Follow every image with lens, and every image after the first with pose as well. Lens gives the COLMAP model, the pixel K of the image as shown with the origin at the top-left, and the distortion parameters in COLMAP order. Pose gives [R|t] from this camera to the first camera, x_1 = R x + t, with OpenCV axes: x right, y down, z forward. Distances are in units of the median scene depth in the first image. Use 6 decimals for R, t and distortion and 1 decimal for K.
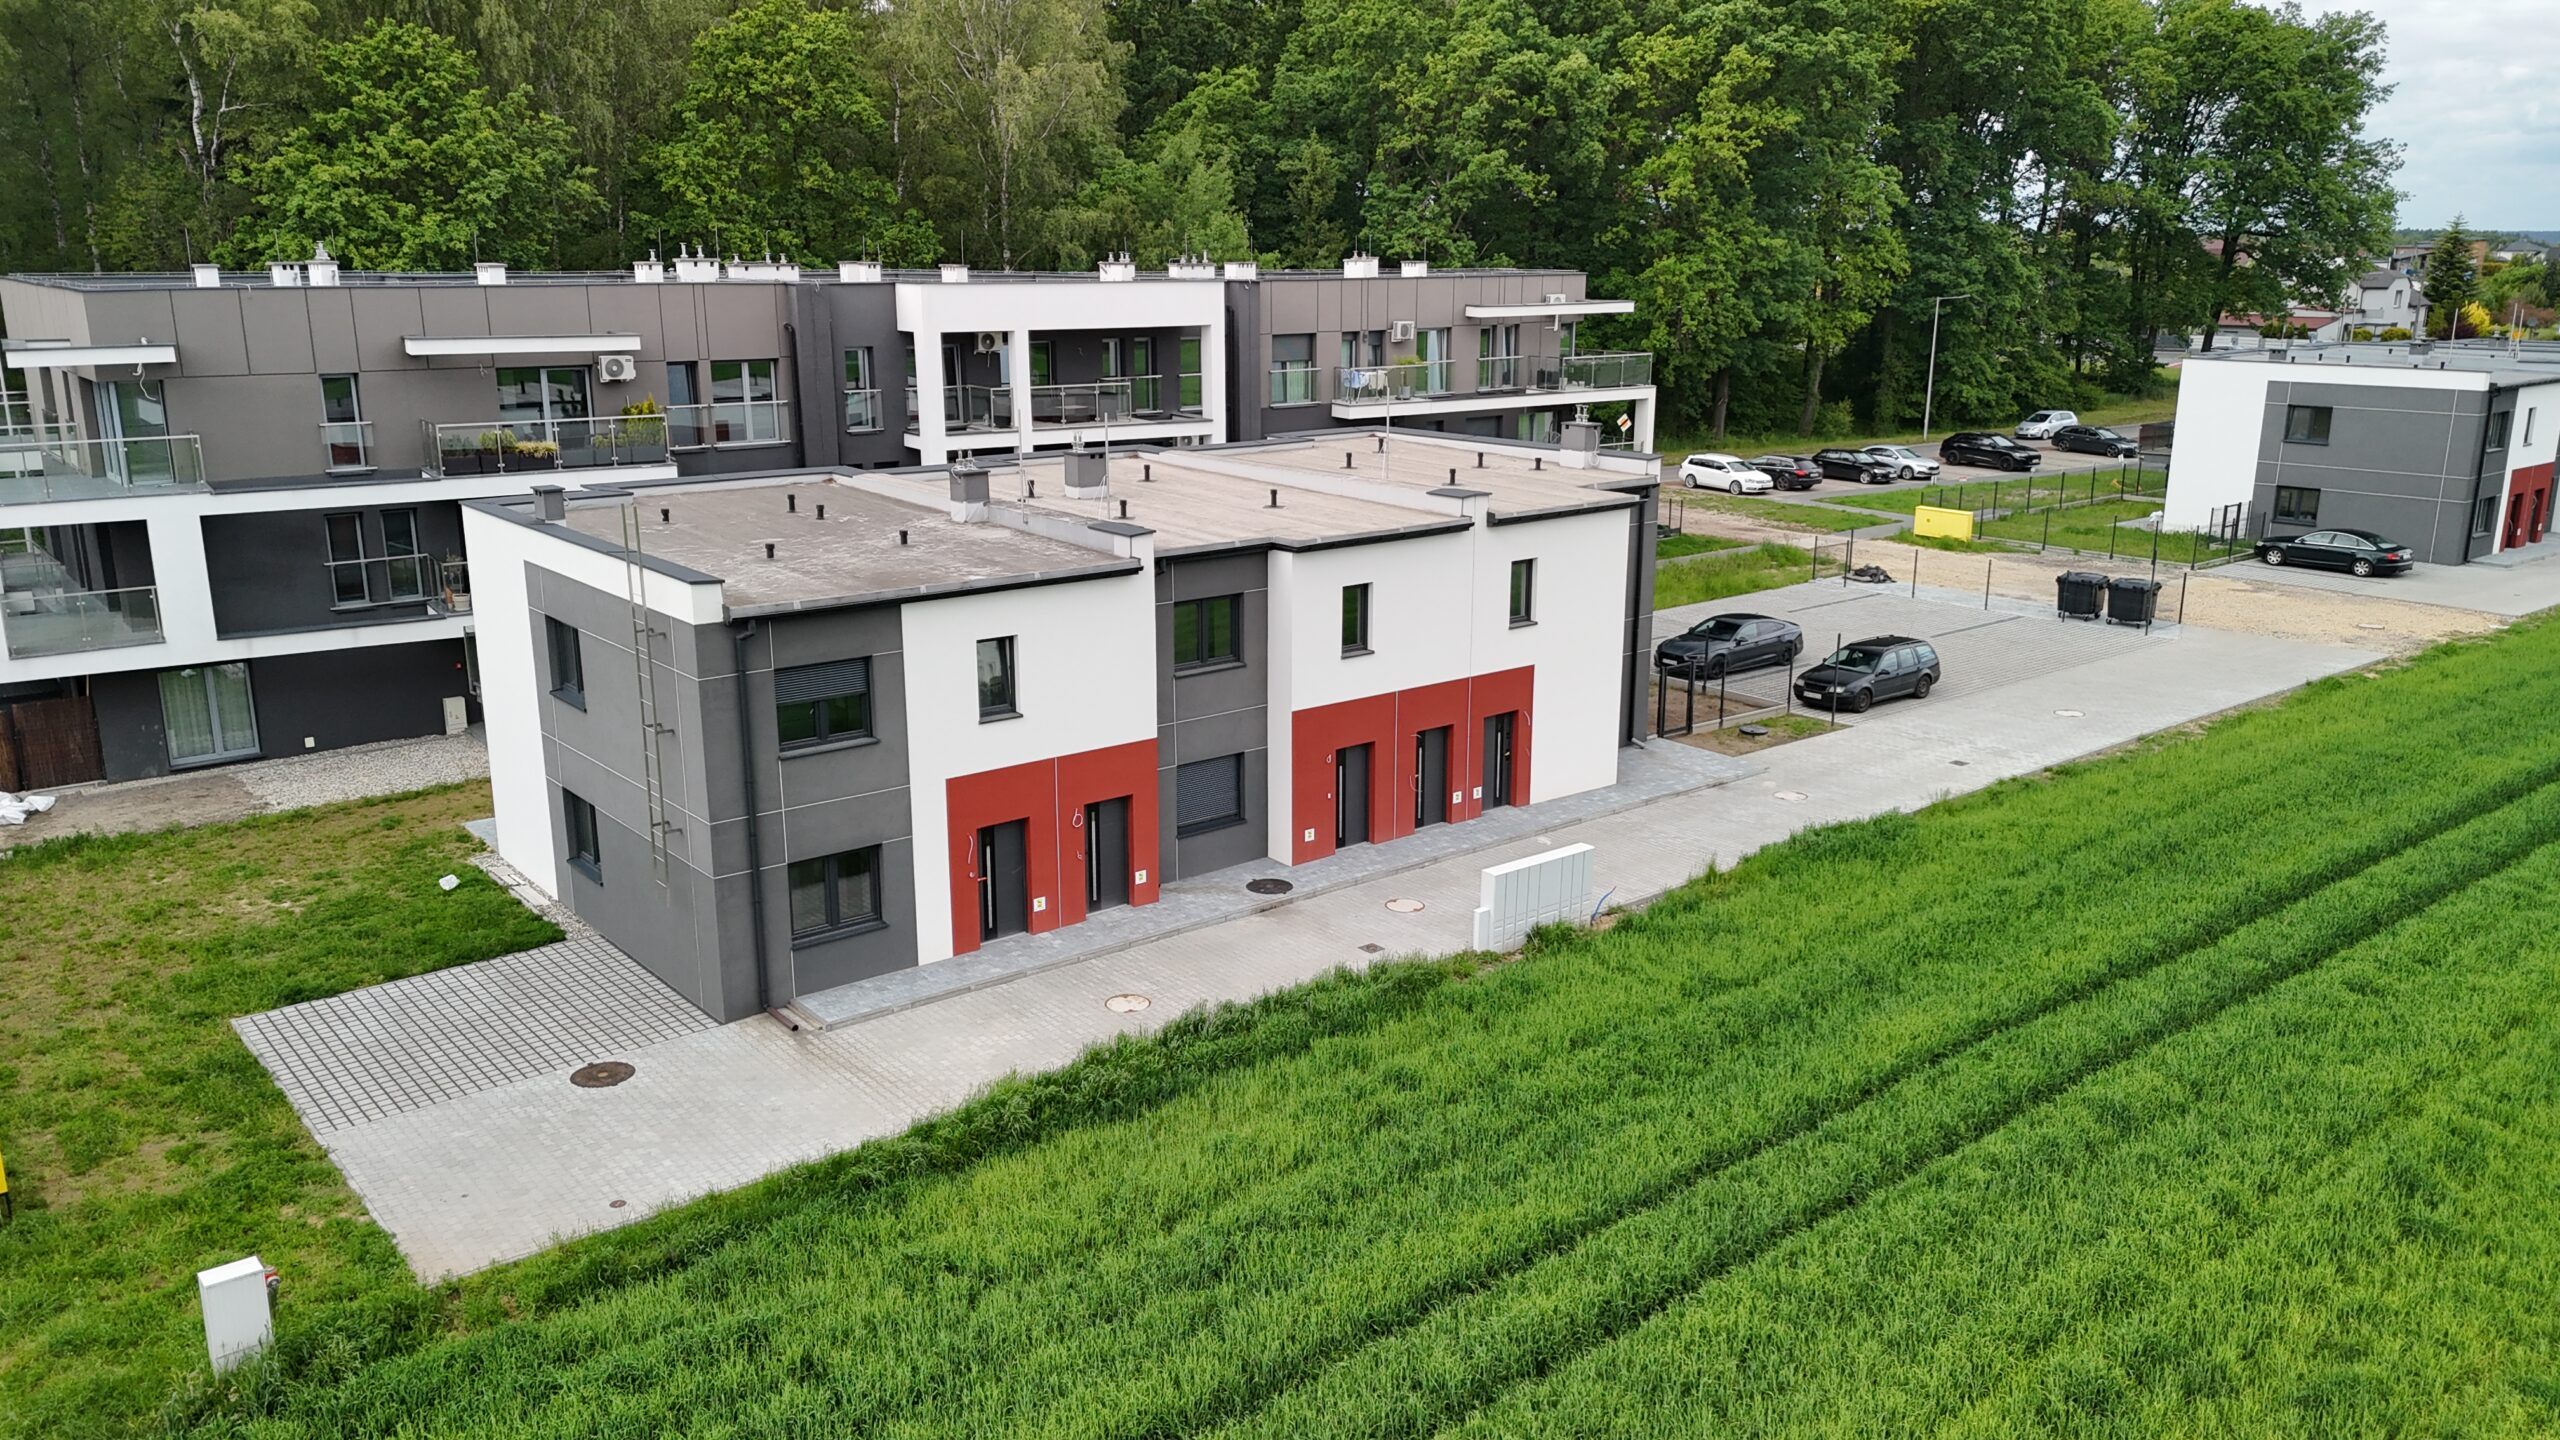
lens RADIAL K [[1879.8, 0, 1288.9], [0, 1879.8, 708.0], [0, 0, 1]] dist [0.062876, -0.048984]
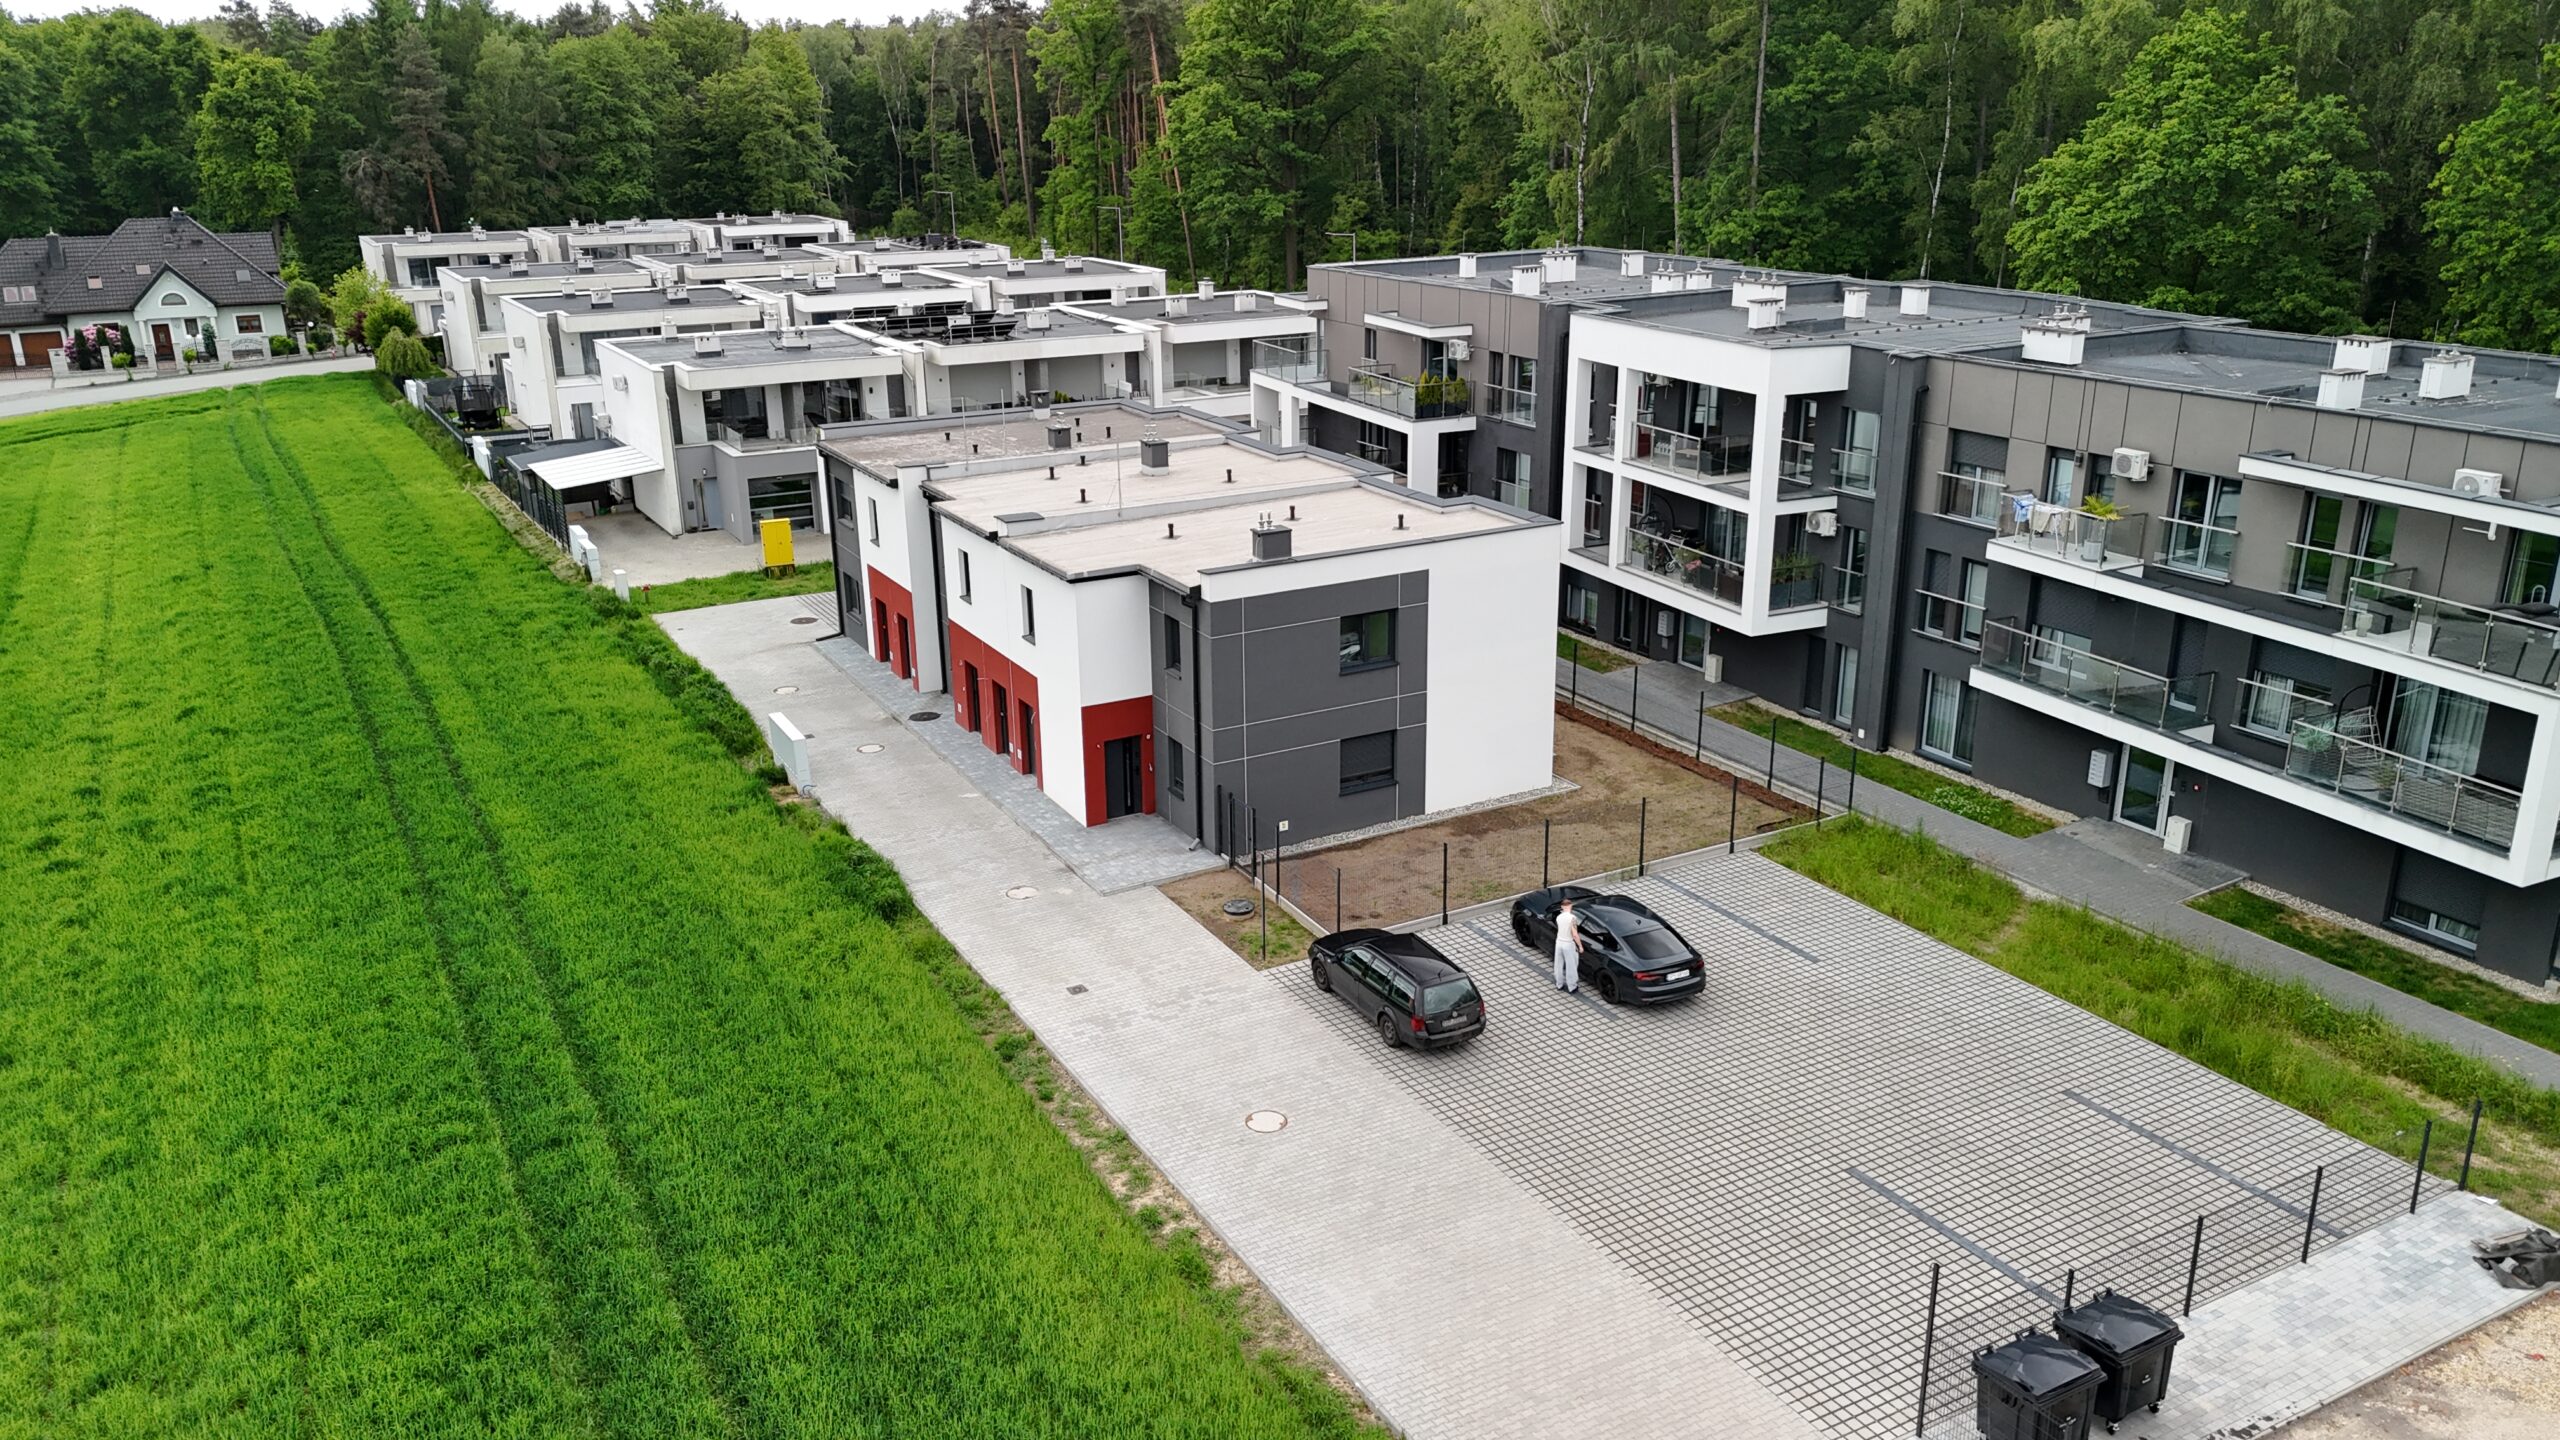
lens RADIAL K [[1879.8, 0, 1288.9], [0, 1879.8, 708.0], [0, 0, 1]] dist [0.062876, -0.048984]
pose [[-0.174904, 0.302365, -0.937008, 1.232632], [-0.229701, 0.912885, 0.337458, -0.446863], [0.957416, 0.274254, -0.090214, 1.272272]]
